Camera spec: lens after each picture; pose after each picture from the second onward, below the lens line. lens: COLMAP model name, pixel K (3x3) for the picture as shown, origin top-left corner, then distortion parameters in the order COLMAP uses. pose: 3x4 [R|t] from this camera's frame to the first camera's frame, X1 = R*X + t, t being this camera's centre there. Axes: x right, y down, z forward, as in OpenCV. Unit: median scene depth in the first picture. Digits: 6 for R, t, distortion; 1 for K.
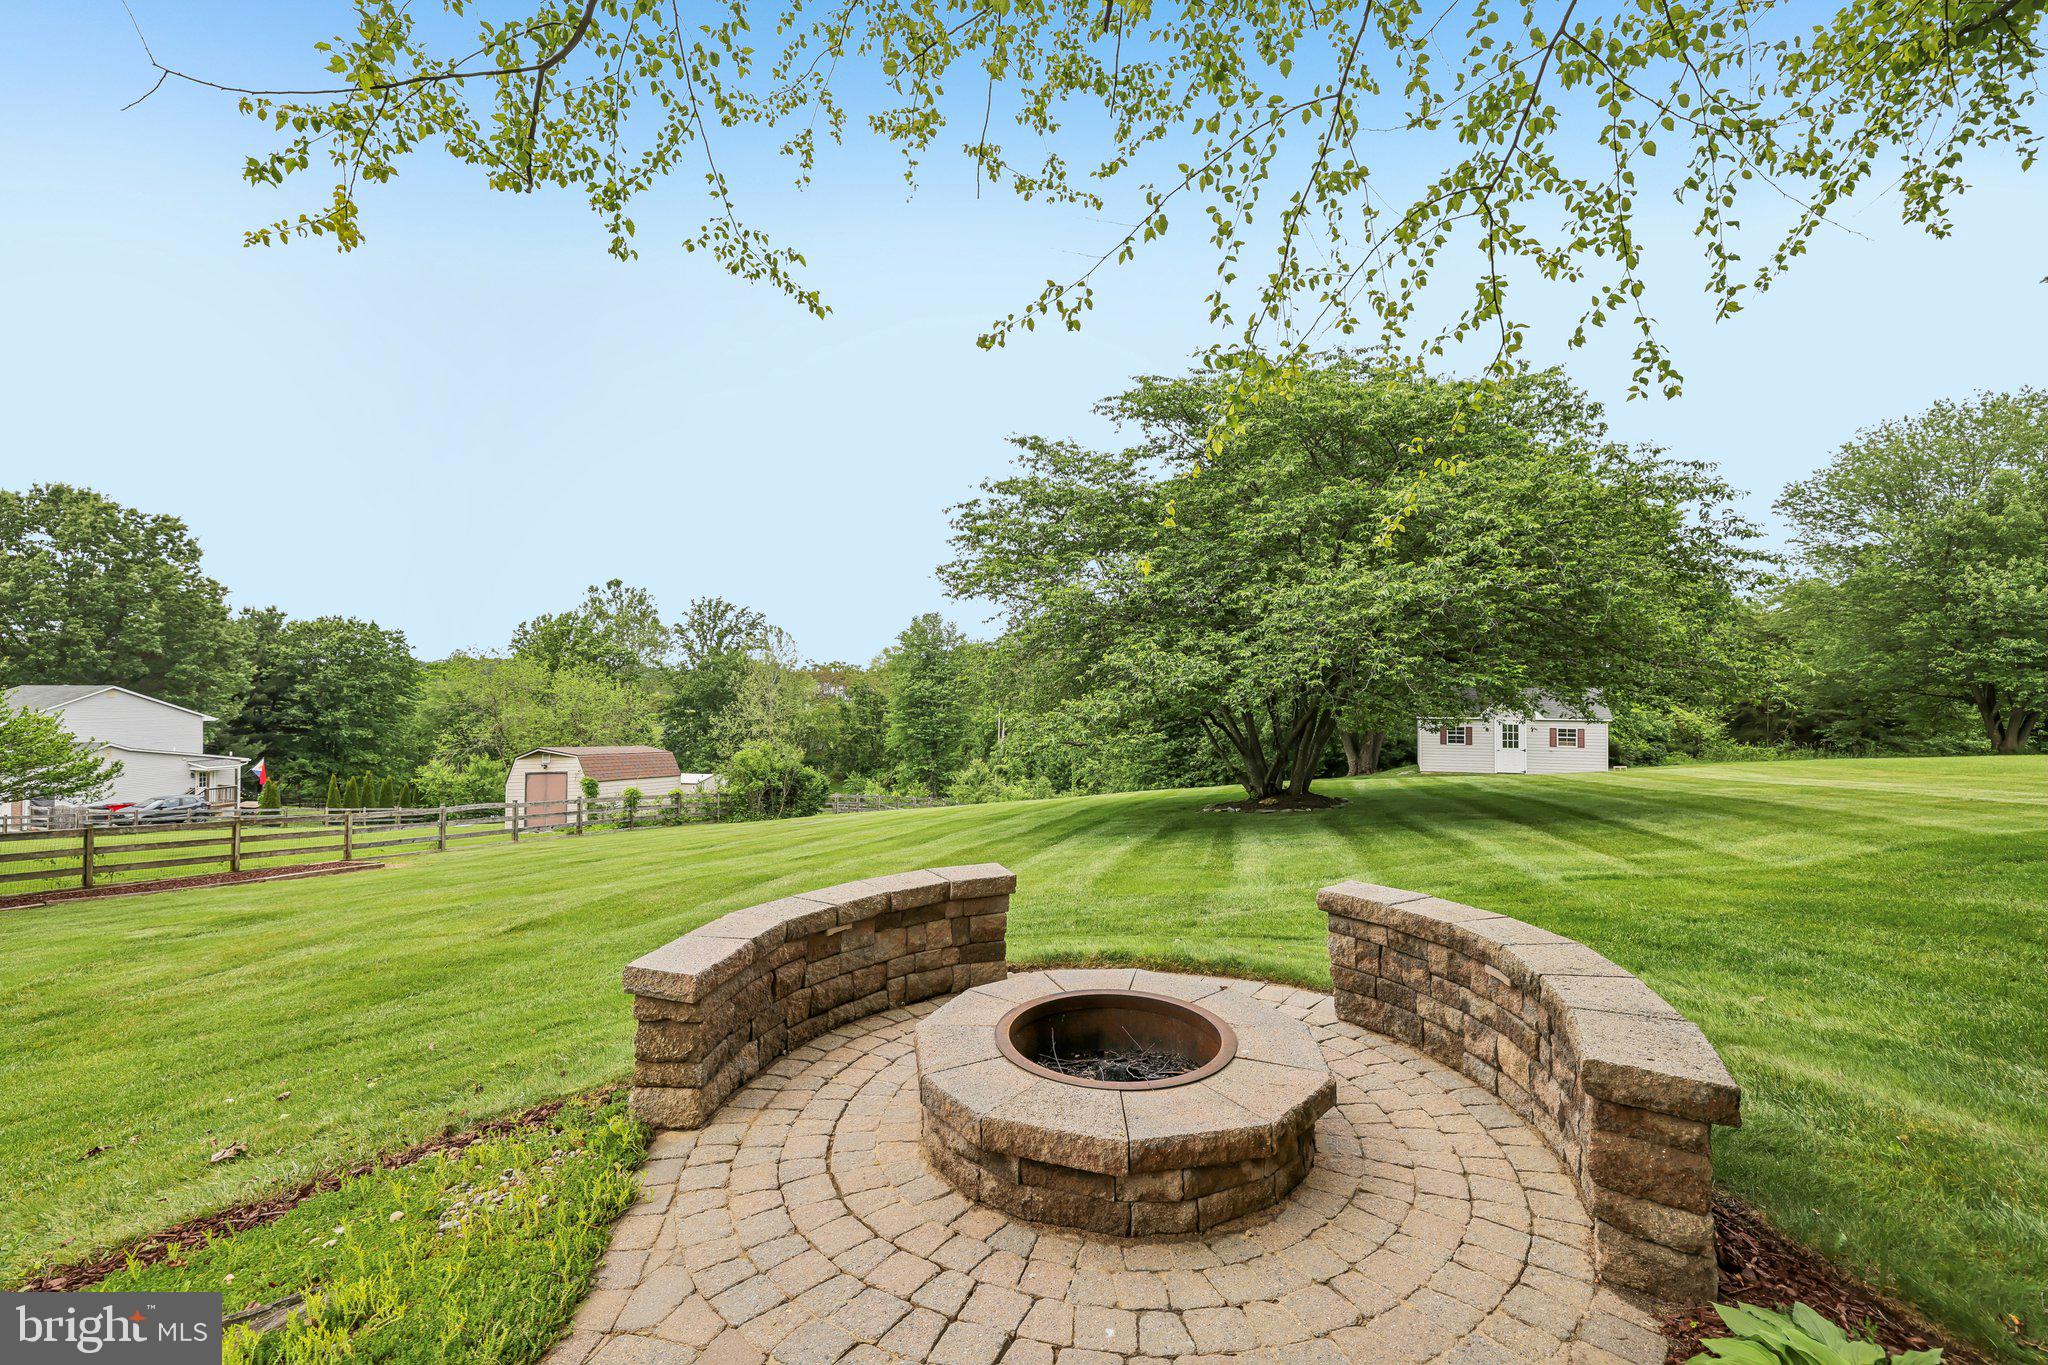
lens RADIAL K [[869.8, 0, 1012.5], [0, 869.8, 671.4], [0, 0, 1]] dist [0.000658, -0.000153]
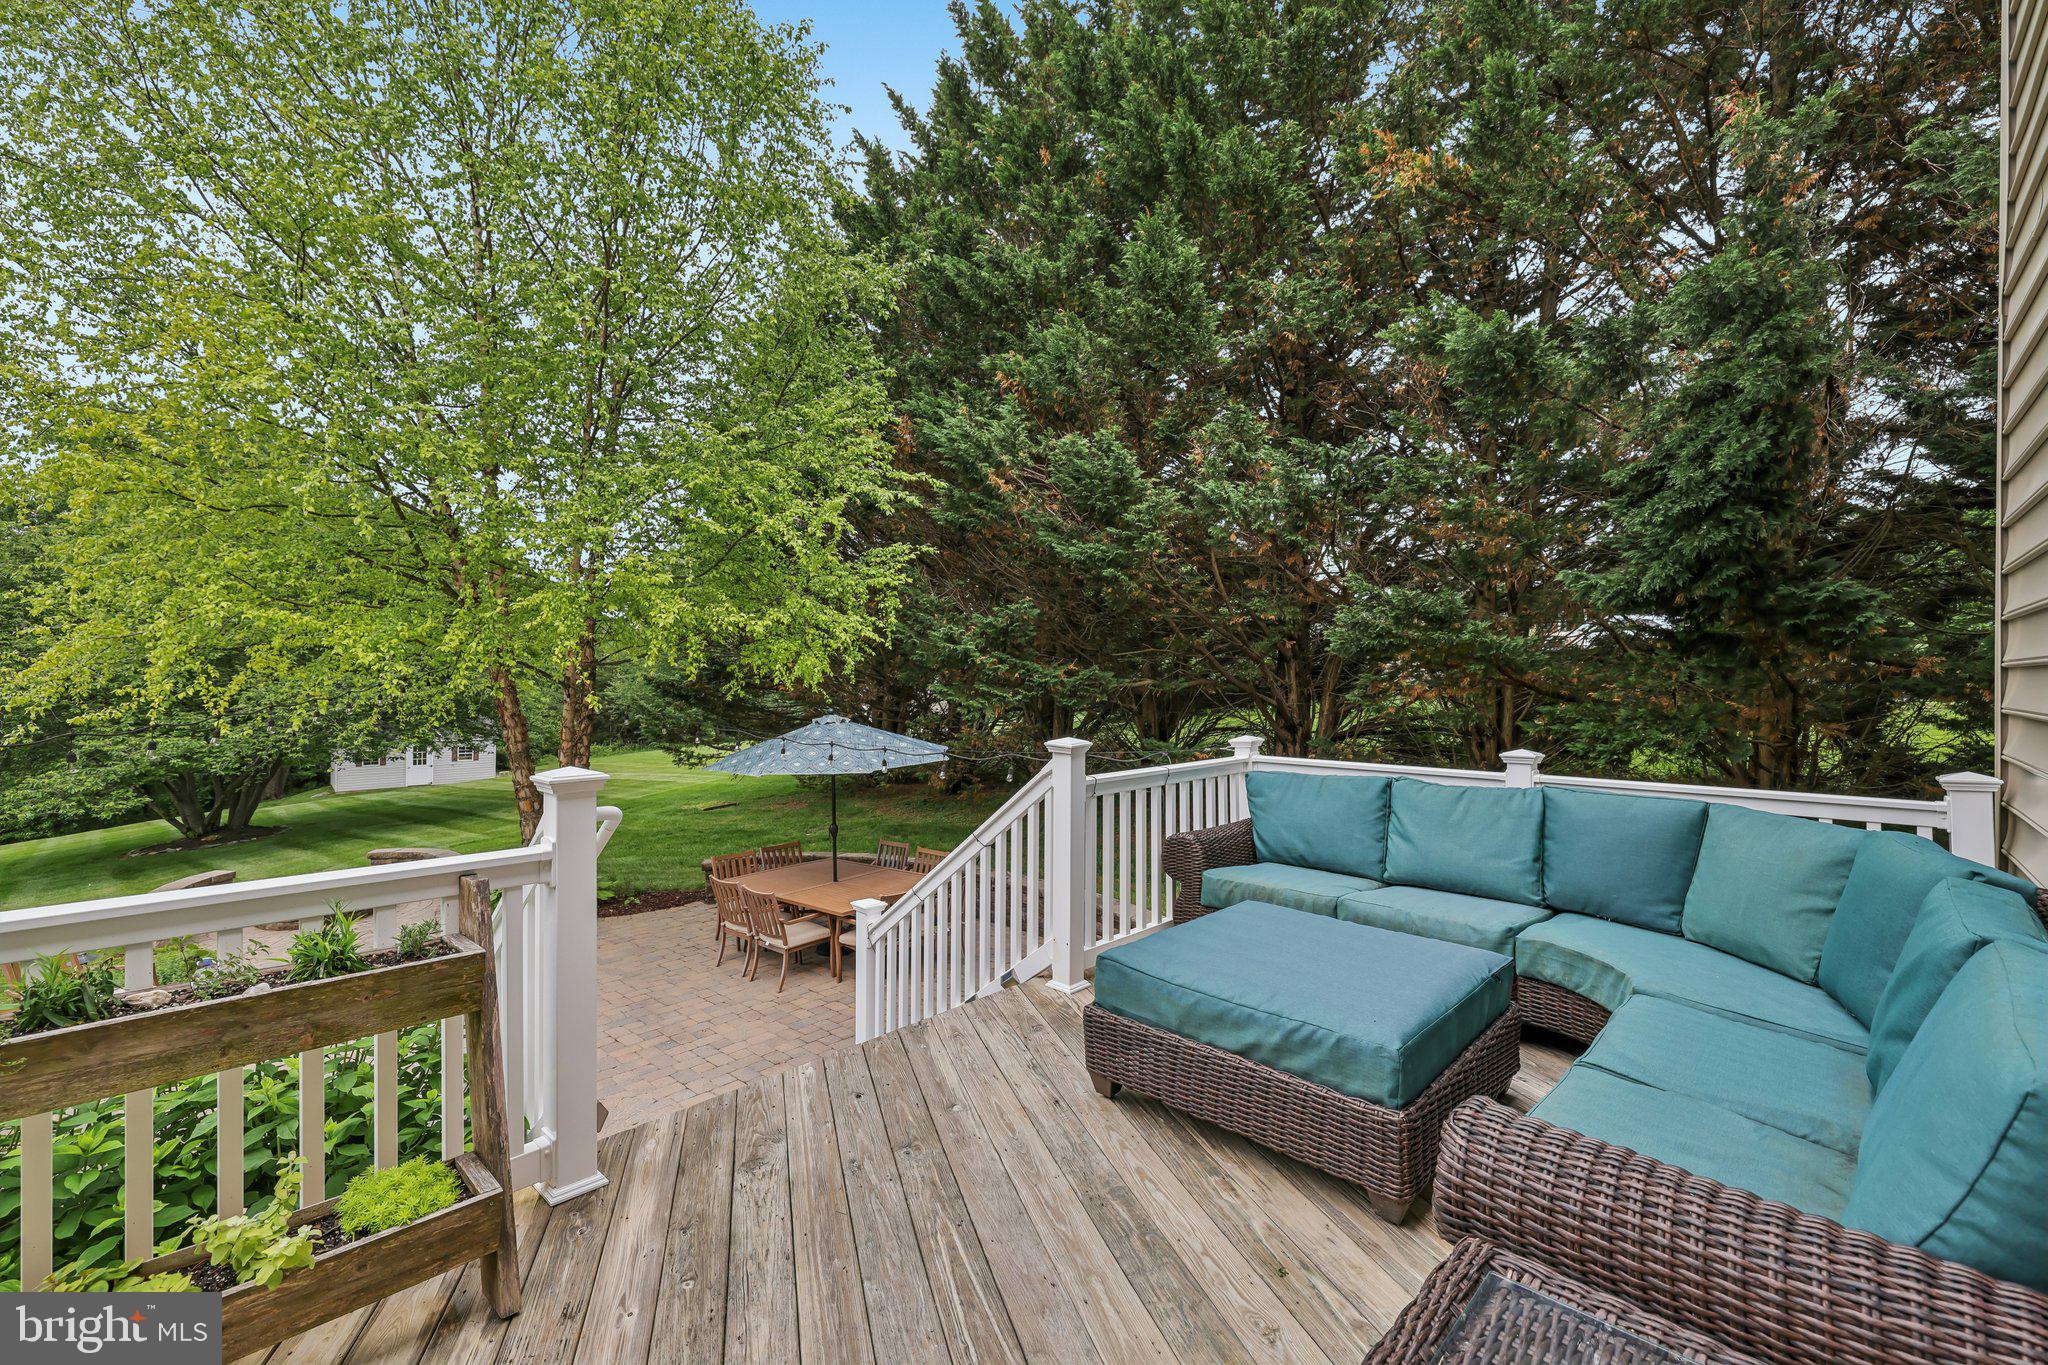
lens RADIAL K [[869.8, 0, 1012.5], [0, 869.8, 671.4], [0, 0, 1]] dist [0.000658, -0.000153]
pose [[0.436156, 0.017012, 0.899710, -0.177260], [-0.019255, 0.999769, -0.009570, -0.051945], [-0.899665, -0.013149, 0.436383, -0.300351]]
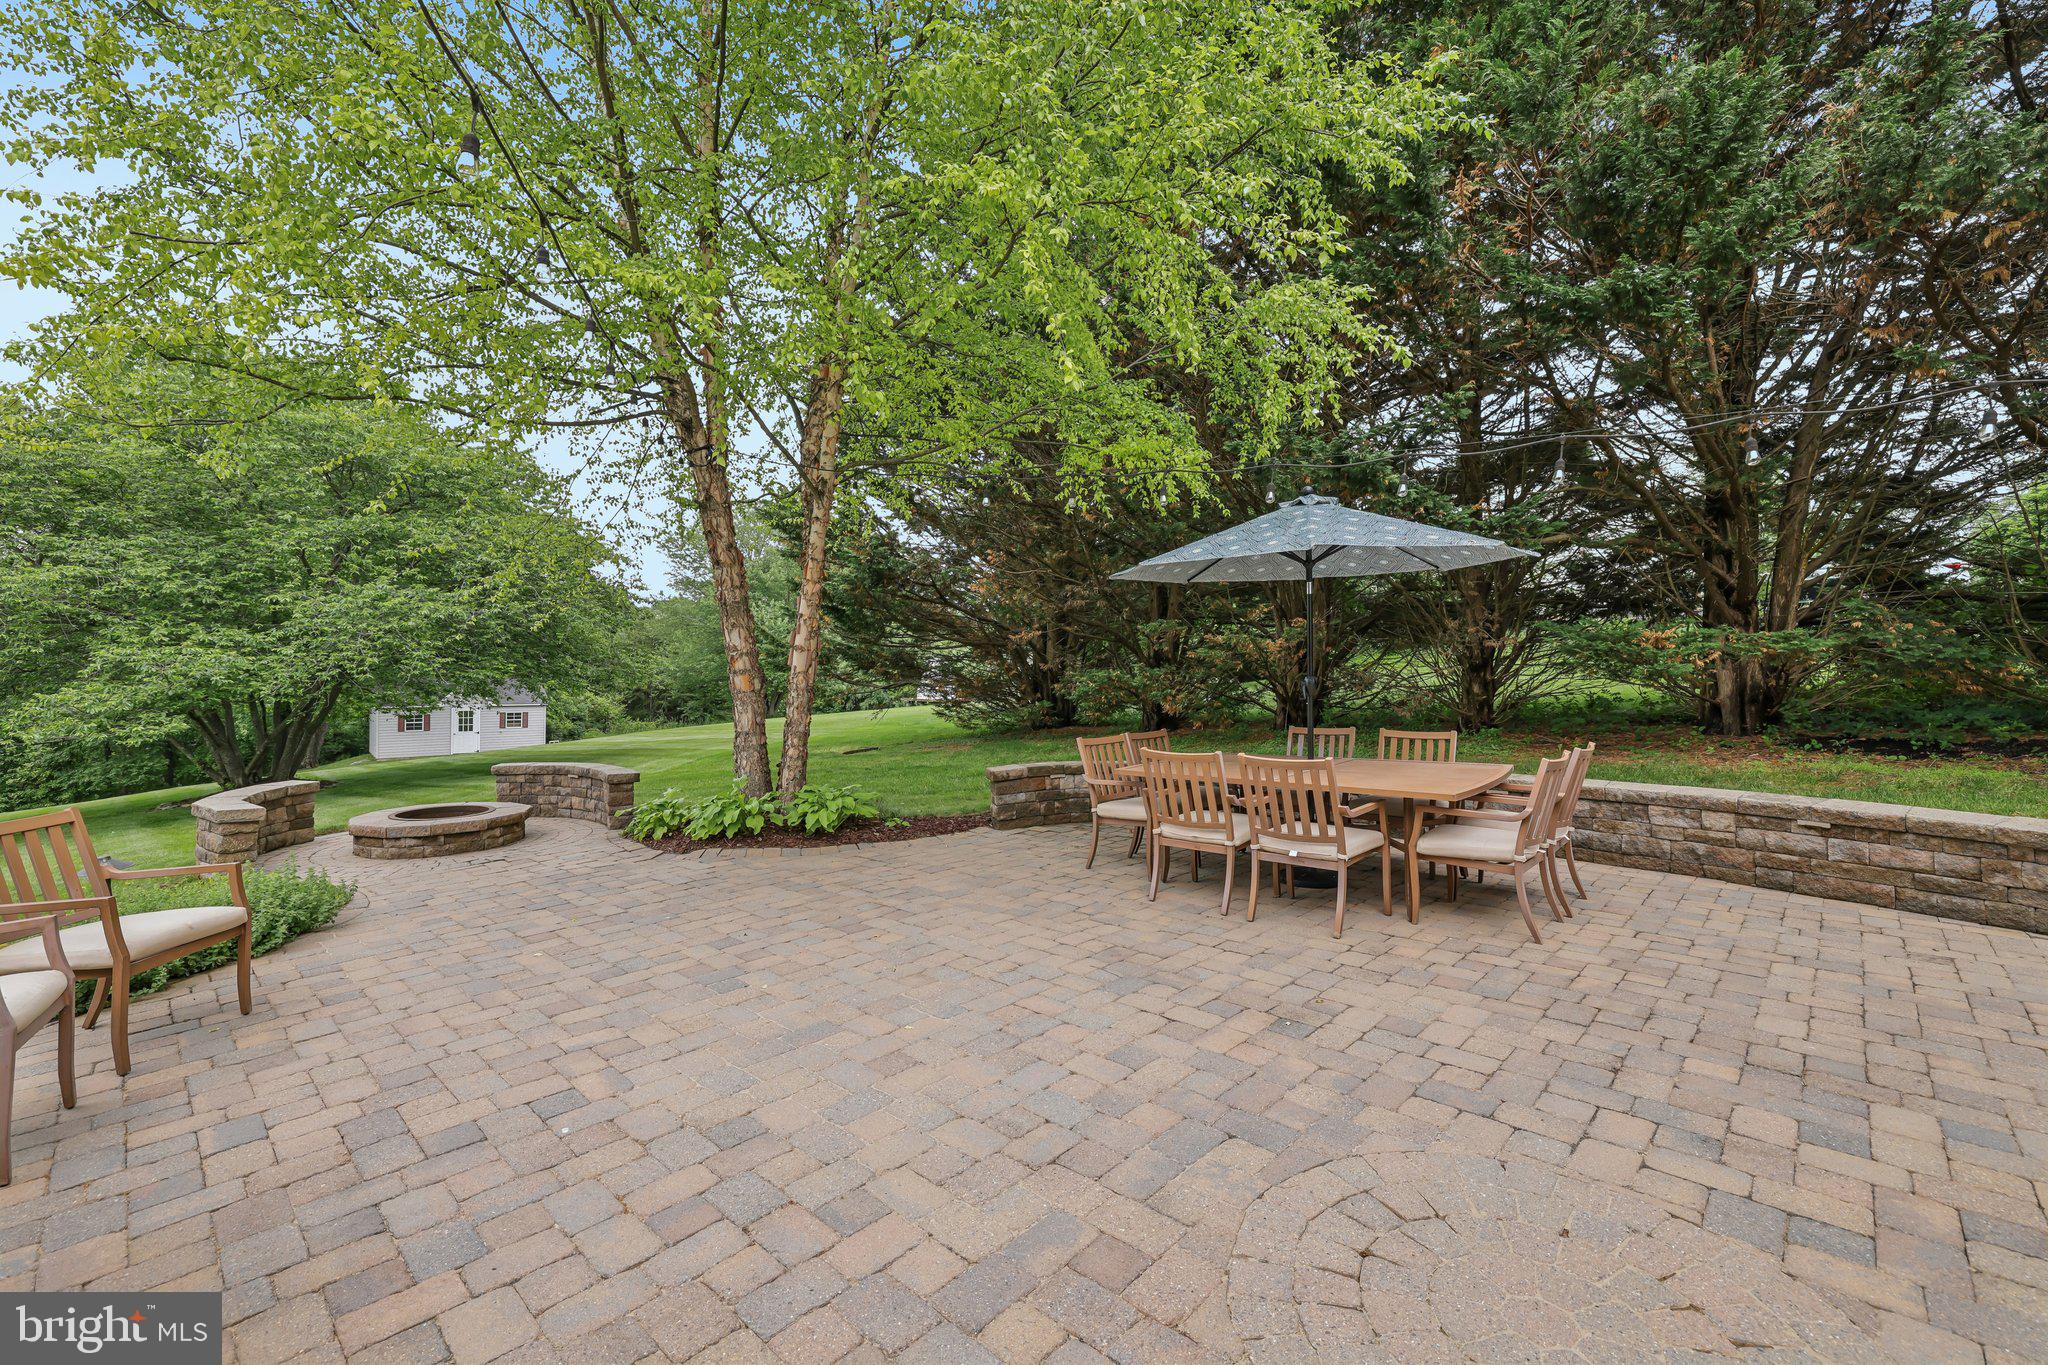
lens RADIAL K [[869.8, 0, 1012.5], [0, 869.8, 671.4], [0, 0, 1]] dist [0.000658, -0.000153]
pose [[0.446744, 0.006862, 0.894635, -0.130264], [-0.017440, 0.999847, 0.001040, -0.004308], [-0.894492, -0.016067, 0.446796, -0.152321]]
